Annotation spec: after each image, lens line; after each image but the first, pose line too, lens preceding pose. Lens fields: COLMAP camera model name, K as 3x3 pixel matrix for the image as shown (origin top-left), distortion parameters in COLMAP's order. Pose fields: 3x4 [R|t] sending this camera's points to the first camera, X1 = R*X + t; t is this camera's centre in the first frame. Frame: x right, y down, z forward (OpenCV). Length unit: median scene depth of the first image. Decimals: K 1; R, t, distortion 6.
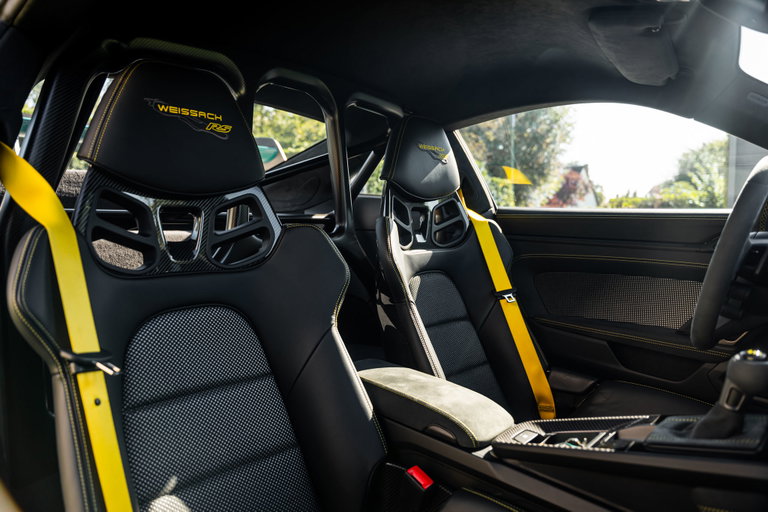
lens RADIAL K [[499.4, 0, 384.0], [0, 499.4, 256.0], [0, 0, 1]] dist [-0.005709, -0.001279]
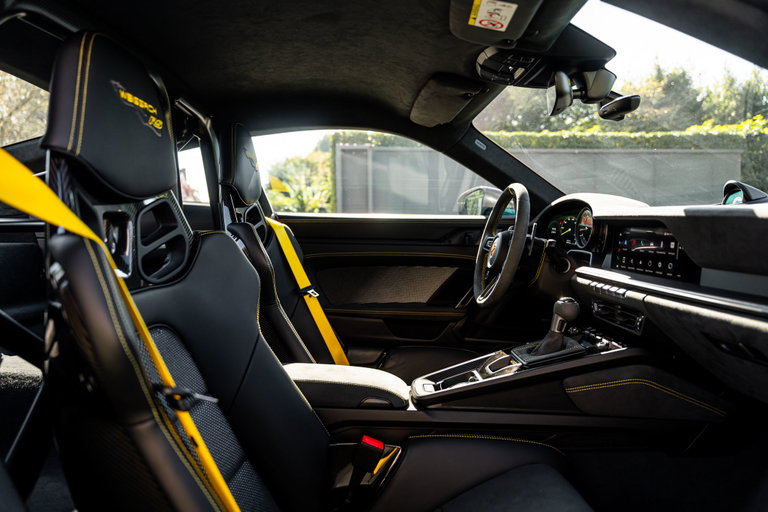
lens RADIAL K [[499.4, 0, 384.0], [0, 499.4, 256.0], [0, 0, 1]] dist [-0.005709, -0.001279]
pose [[0.737123, -0.054784, 0.673534, -0.409482], [0.059948, 0.998080, 0.015574, -0.008481], [-0.673094, 0.028897, 0.738992, 0.058814]]
